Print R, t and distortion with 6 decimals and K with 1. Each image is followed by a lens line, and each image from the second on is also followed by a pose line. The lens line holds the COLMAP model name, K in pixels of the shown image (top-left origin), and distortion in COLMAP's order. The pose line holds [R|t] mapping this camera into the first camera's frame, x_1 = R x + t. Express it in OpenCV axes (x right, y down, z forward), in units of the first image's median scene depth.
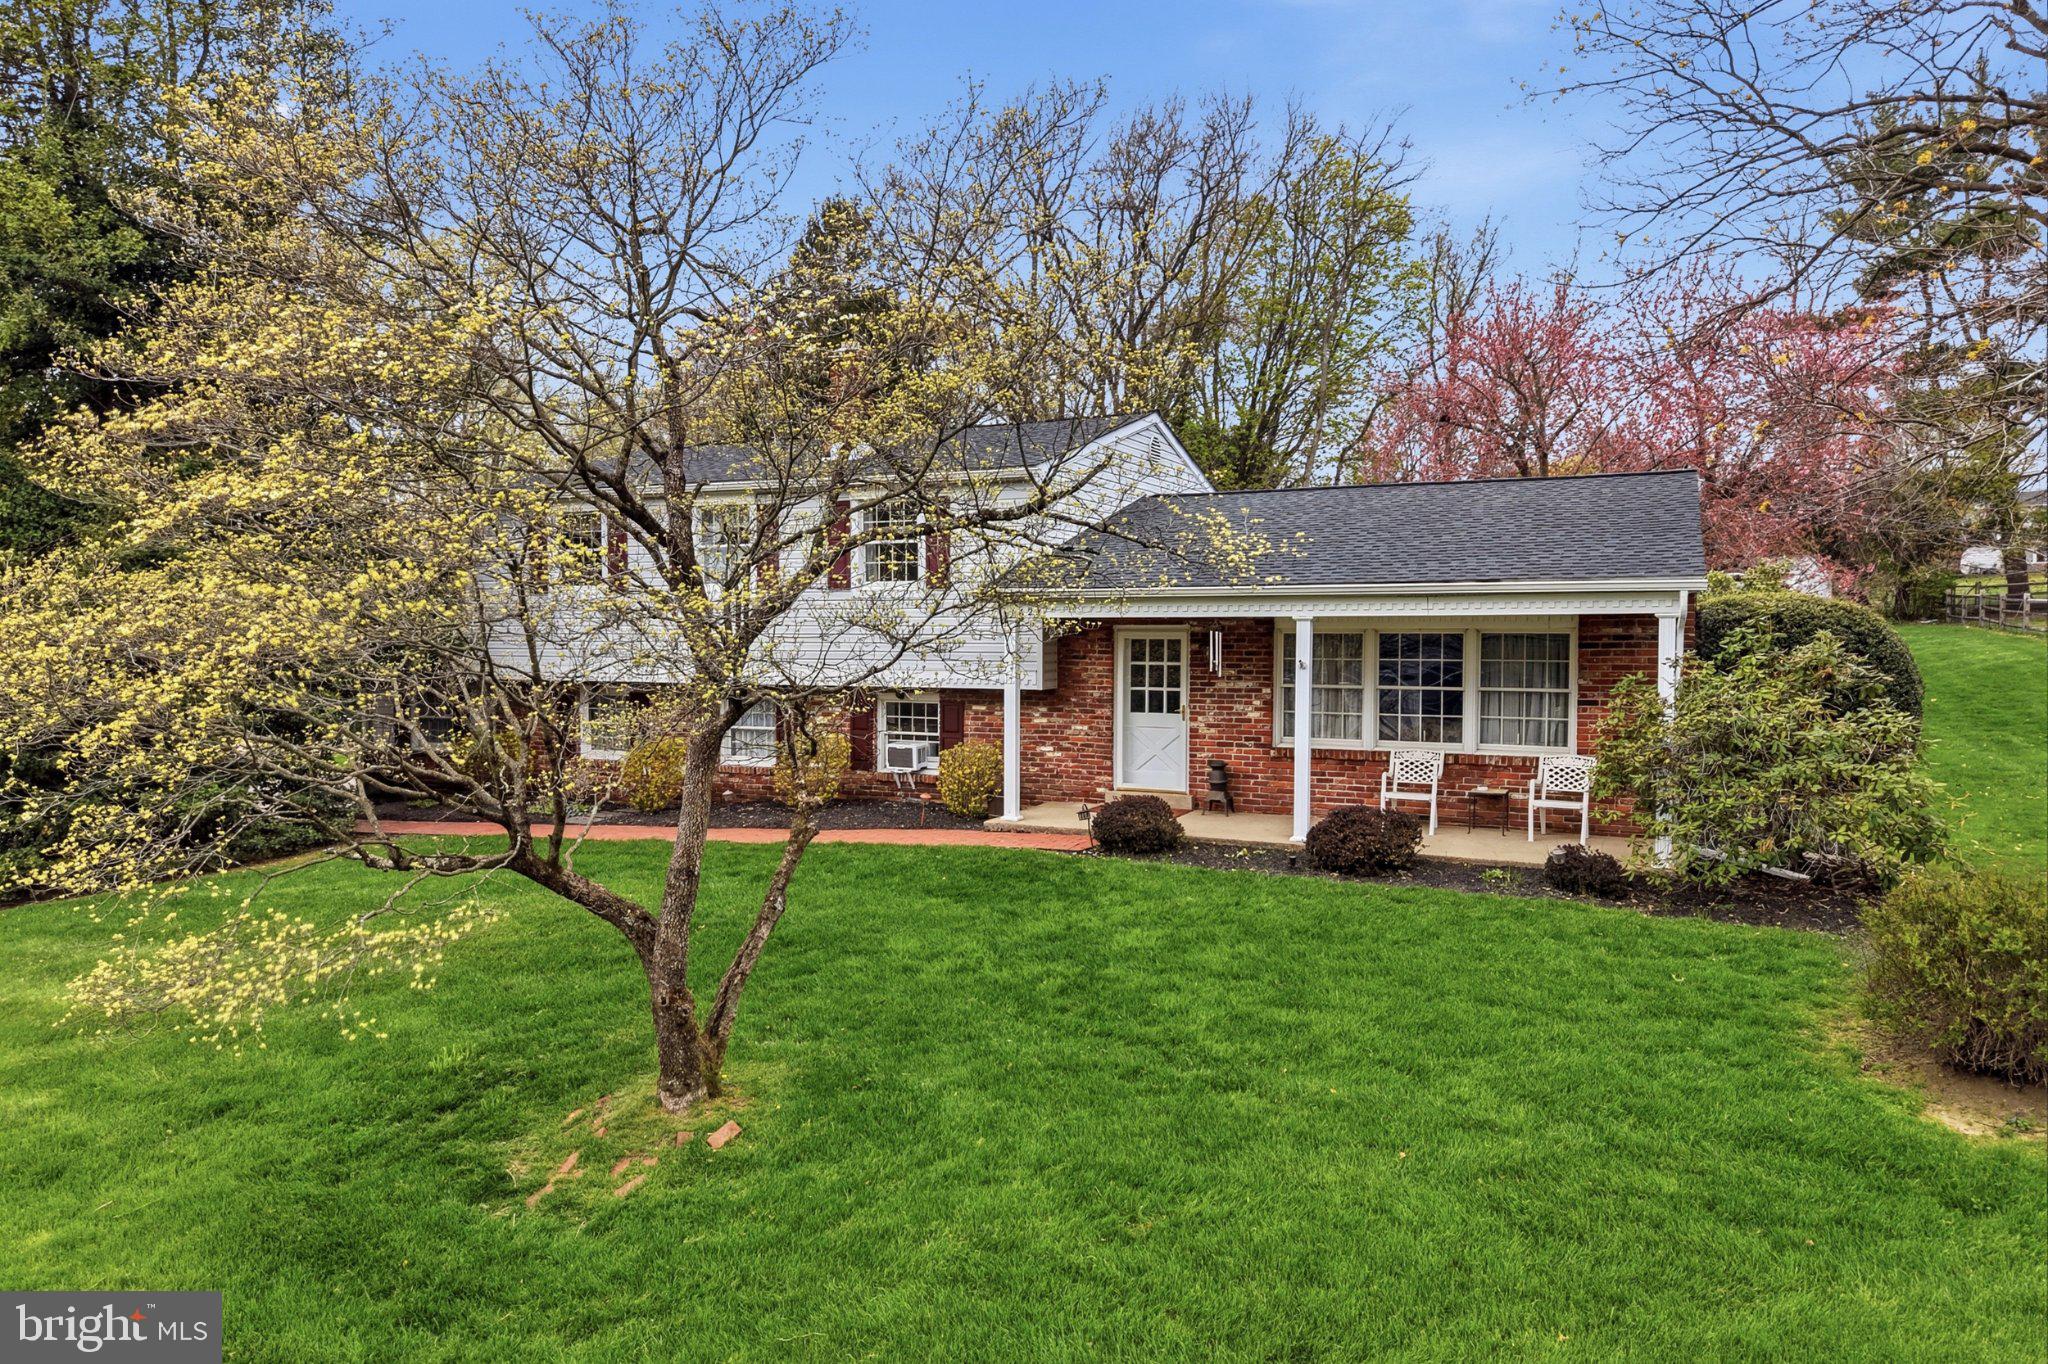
lens RADIAL K [[1384.3, 0, 995.4], [0, 1384.3, 665.5], [0, 0, 1]] dist [0.019220, -0.042040]
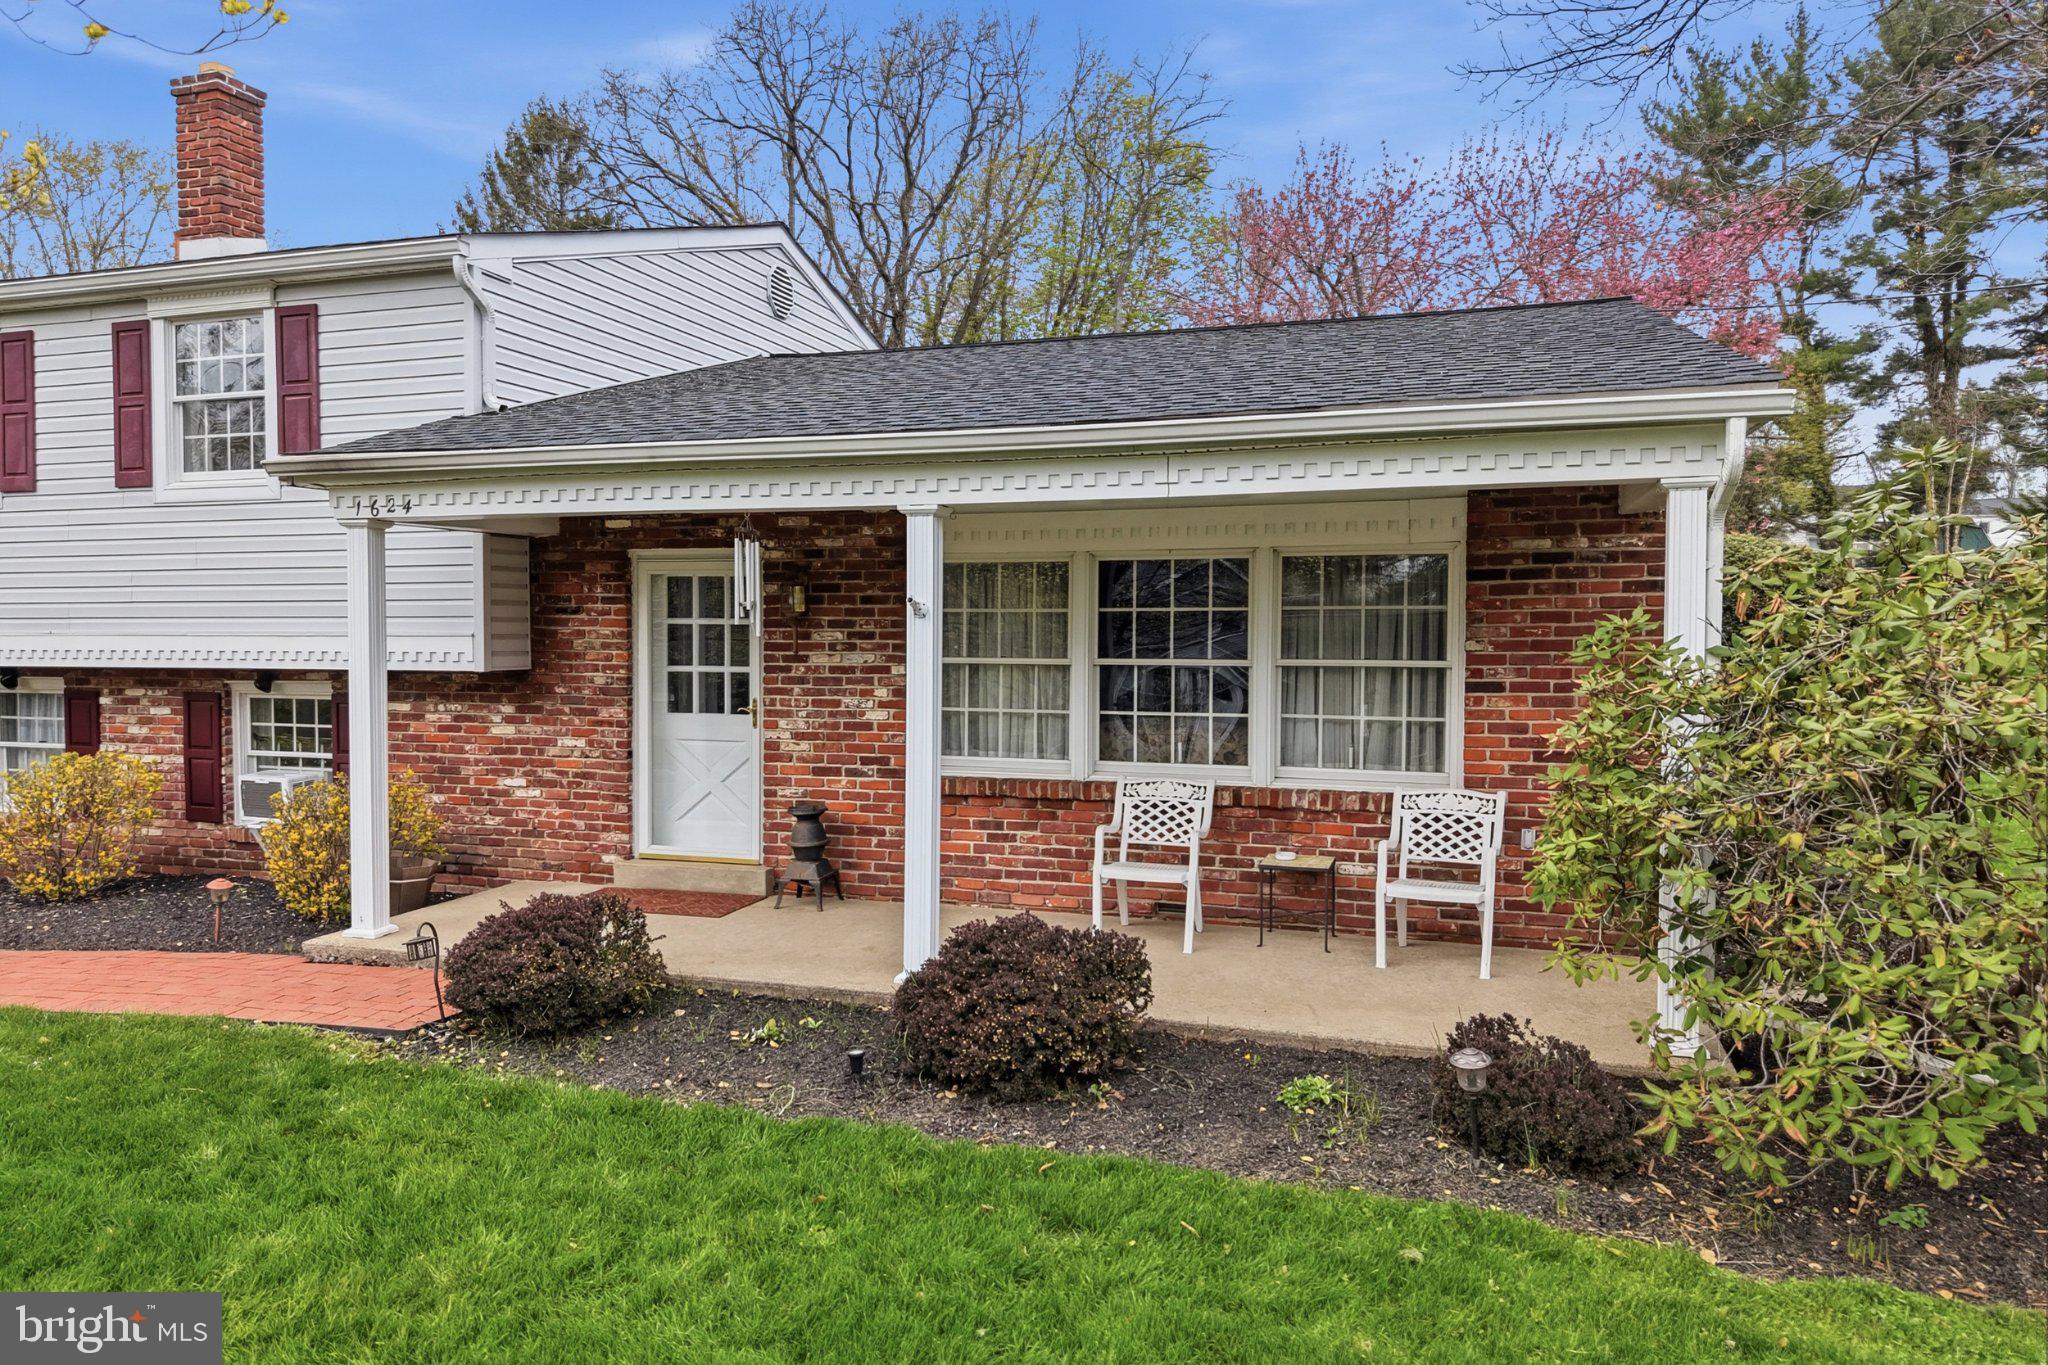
lens RADIAL K [[1384.3, 0, 1041.1], [0, 1384.3, 683.0], [0, 0, 1]] dist [0.019220, -0.042040]
pose [[0.987092, -0.004714, 0.160083, 0.173902], [0.002952, 0.999932, 0.011242, 0.018413], [-0.160126, -0.010625, 0.987039, 0.491953]]
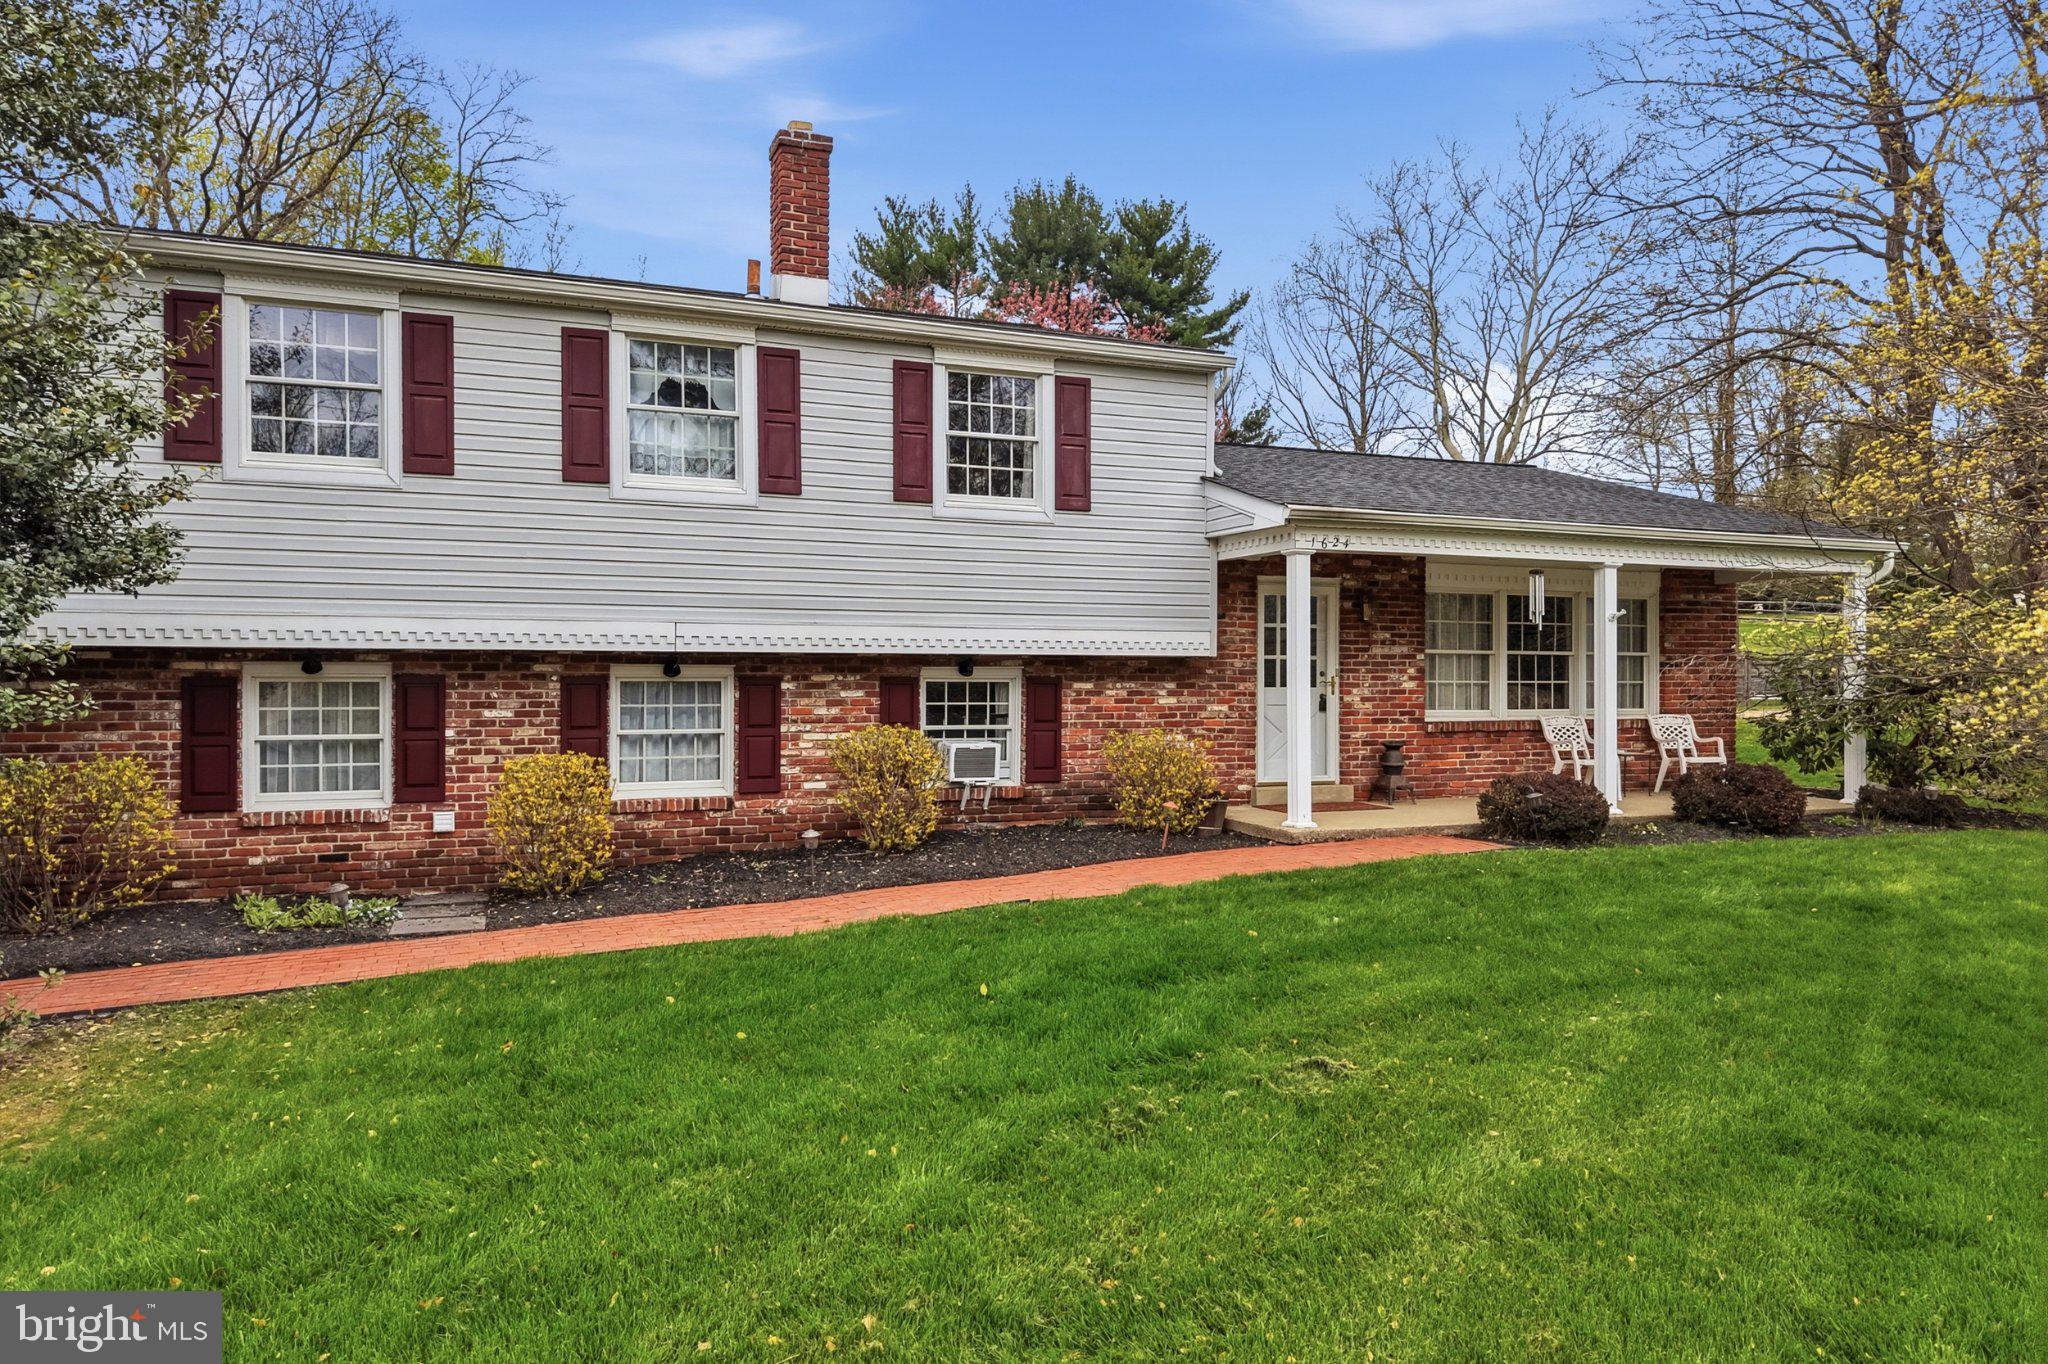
lens RADIAL K [[1305.8, 0, 1020.8], [0, 1305.8, 672.8], [0, 0, 1]] dist [0.023999, -0.001451]
pose [[0.668741, 0.001483, 0.743494, -0.617869], [0.014348, 0.999786, -0.014900, 0.038905], [-0.743357, 0.020632, 0.668576, 0.669317]]
